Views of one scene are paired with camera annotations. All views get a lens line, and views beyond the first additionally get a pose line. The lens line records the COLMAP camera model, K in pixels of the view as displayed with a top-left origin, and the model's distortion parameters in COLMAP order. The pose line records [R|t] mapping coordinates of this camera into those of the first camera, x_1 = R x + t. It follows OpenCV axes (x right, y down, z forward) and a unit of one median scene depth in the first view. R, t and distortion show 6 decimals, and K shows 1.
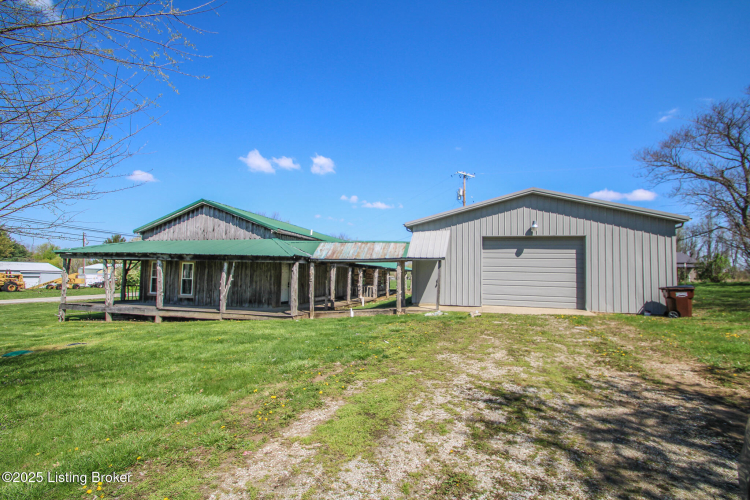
lens RADIAL K [[361.5, 0, 375.0], [0, 361.5, 250.0], [0, 0, 1]] dist [-0.002867, -0.000415]
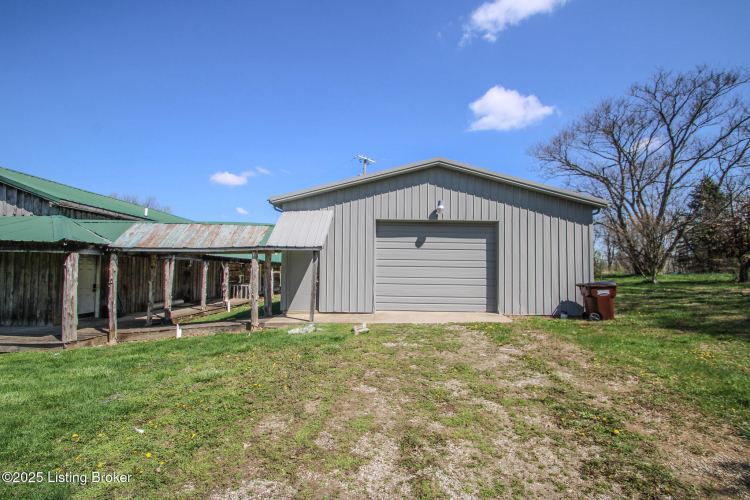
lens RADIAL K [[361.5, 0, 375.0], [0, 361.5, 250.0], [0, 0, 1]] dist [-0.002867, -0.000415]
pose [[0.967147, 0.005686, 0.254153, 0.106555], [-0.009844, 0.999838, 0.015093, 0.014429], [-0.254026, -0.017099, 0.967046, 0.277046]]
